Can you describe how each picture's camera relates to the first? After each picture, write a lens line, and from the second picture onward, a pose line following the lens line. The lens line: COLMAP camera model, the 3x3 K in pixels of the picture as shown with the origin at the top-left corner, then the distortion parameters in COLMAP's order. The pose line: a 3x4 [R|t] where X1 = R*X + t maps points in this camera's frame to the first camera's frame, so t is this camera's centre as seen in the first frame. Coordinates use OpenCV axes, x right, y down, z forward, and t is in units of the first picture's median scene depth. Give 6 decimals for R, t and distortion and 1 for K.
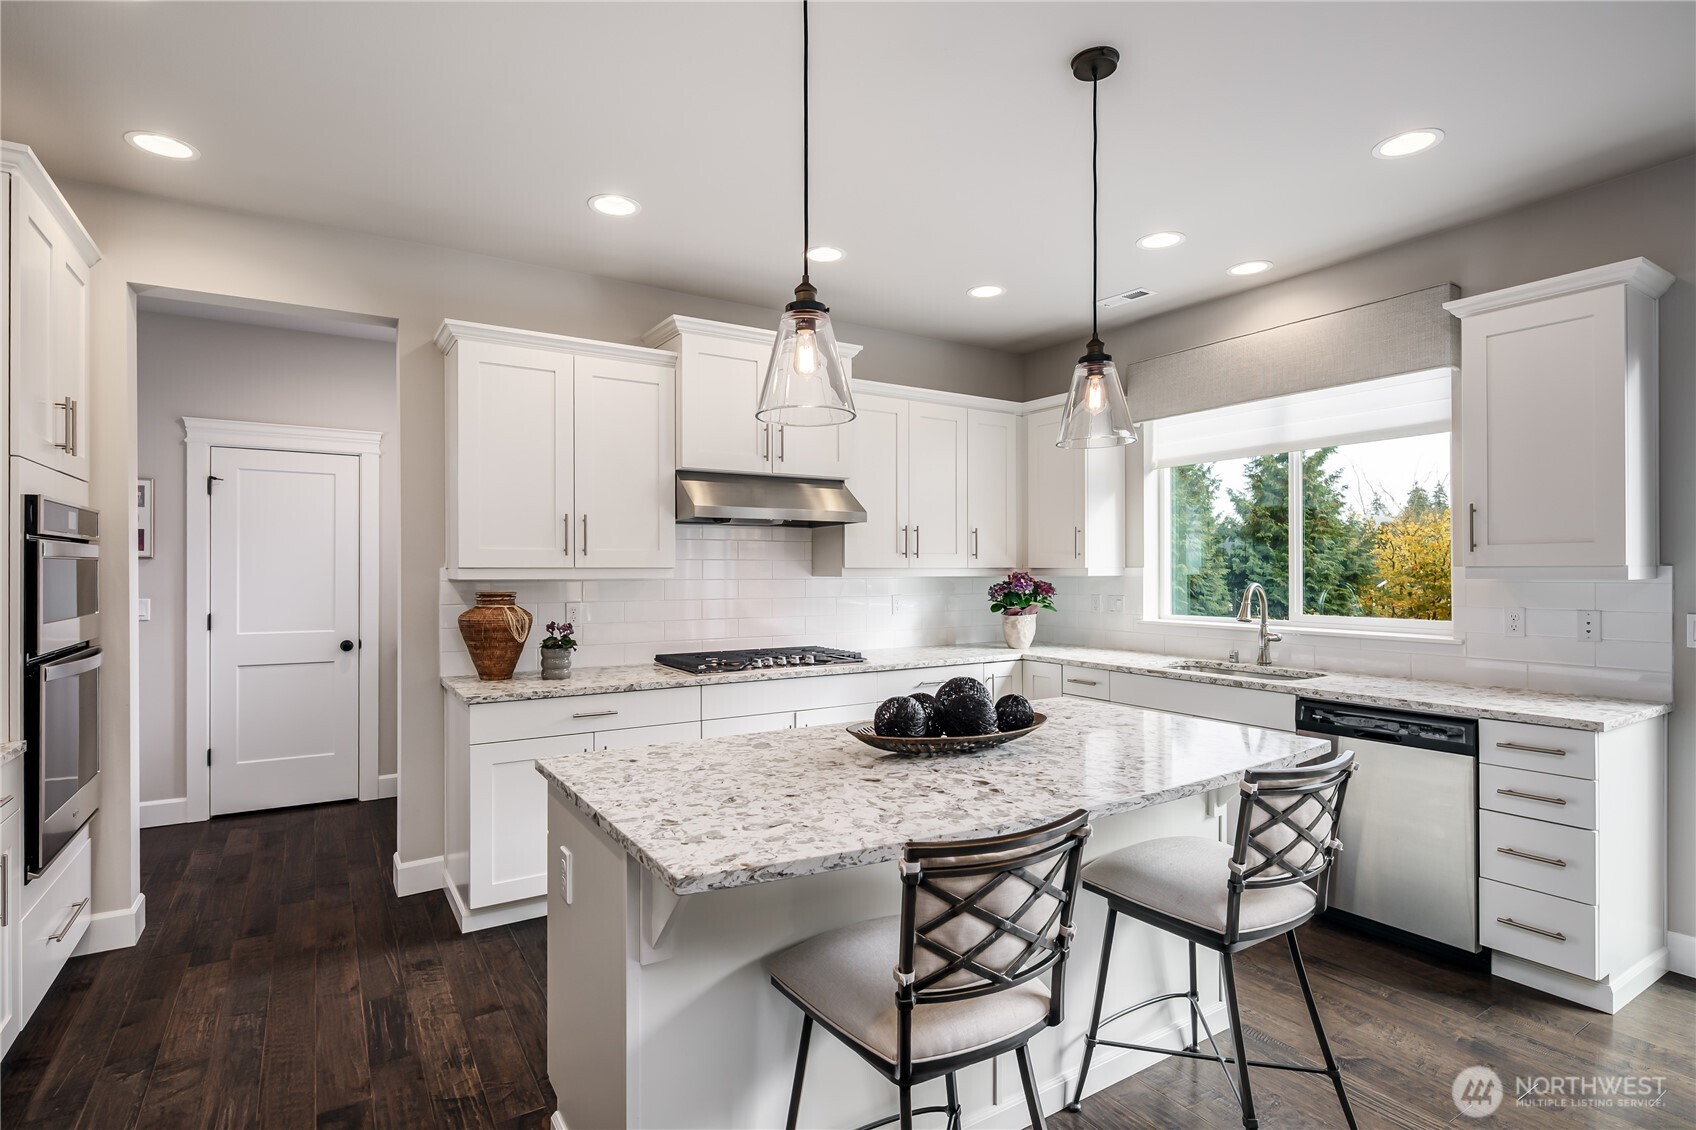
lens RADIAL K [[836.8, 0, 838.2], [0, 836.8, 567.8], [0, 0, 1]] dist [0.000656, 0.000128]
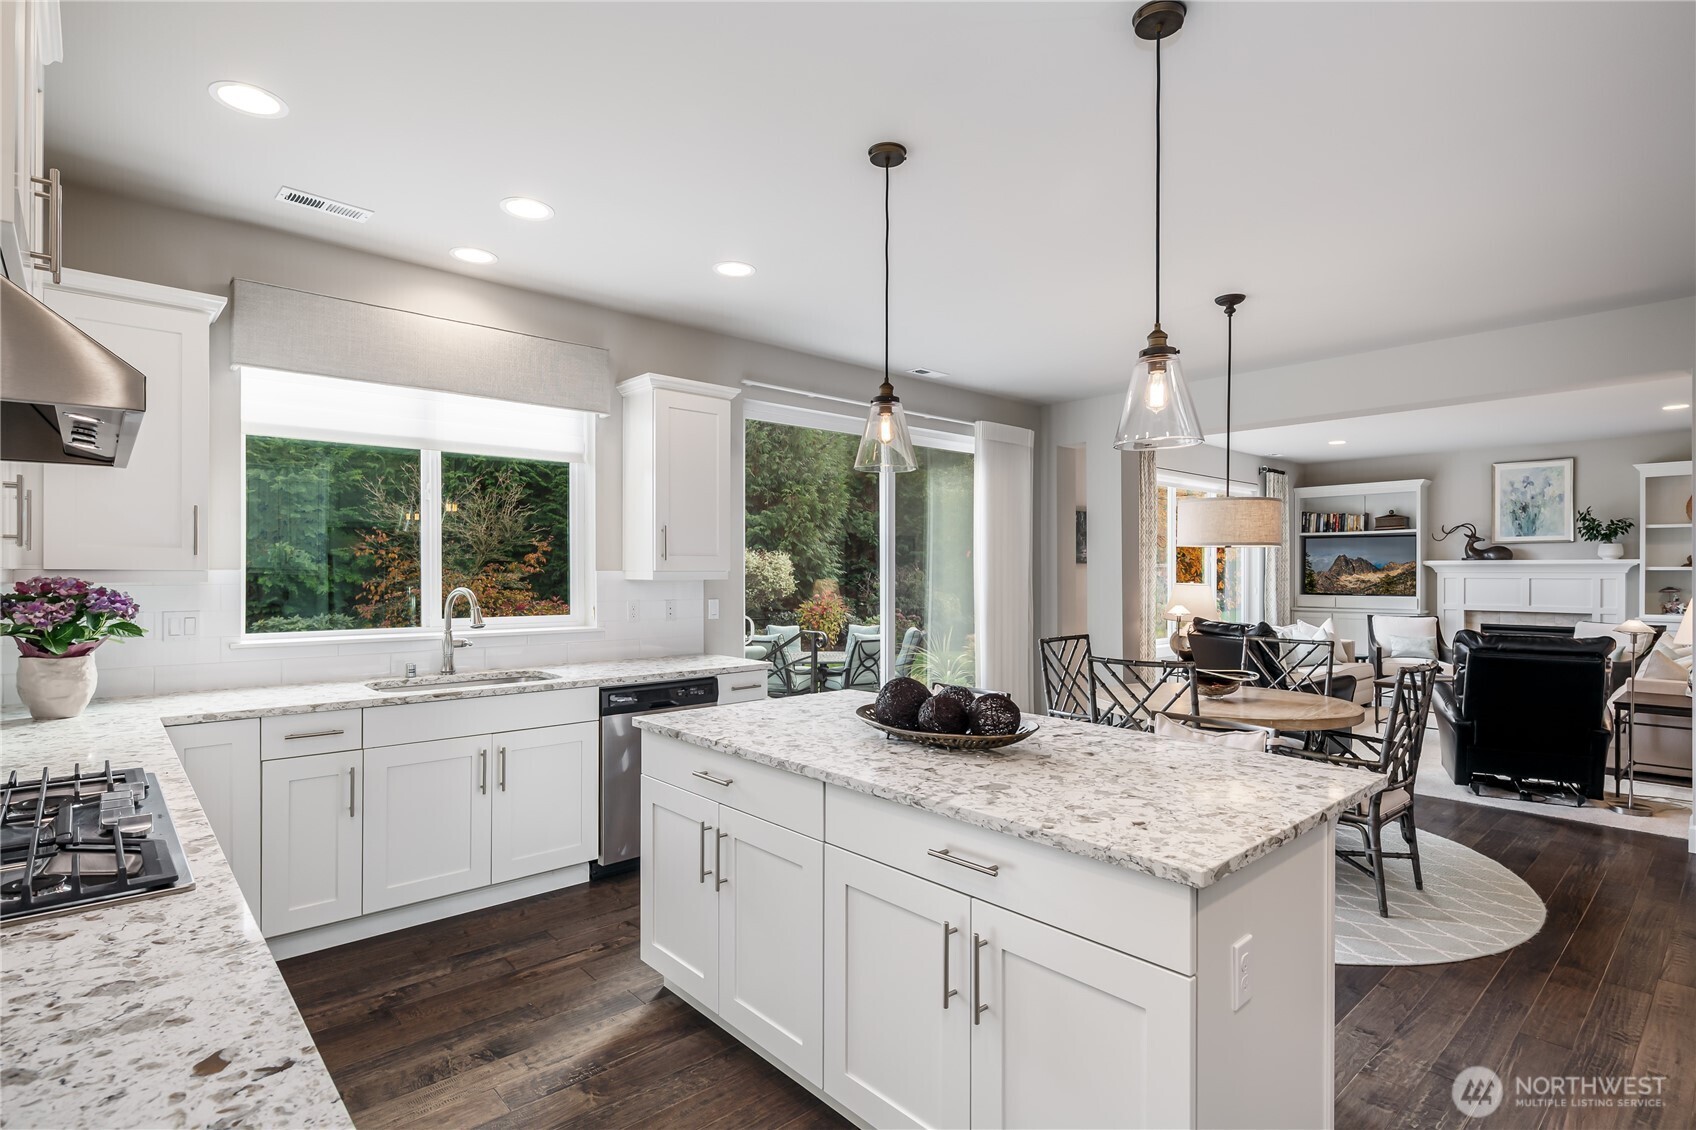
lens RADIAL K [[836.8, 0, 838.2], [0, 836.8, 567.8], [0, 0, 1]] dist [0.000656, 0.000128]
pose [[-0.164901, 0.005022, 0.986297, -0.674725], [-0.003175, 0.999979, -0.005622, 0.000591], [-0.986305, -0.004058, -0.164882, 0.984174]]
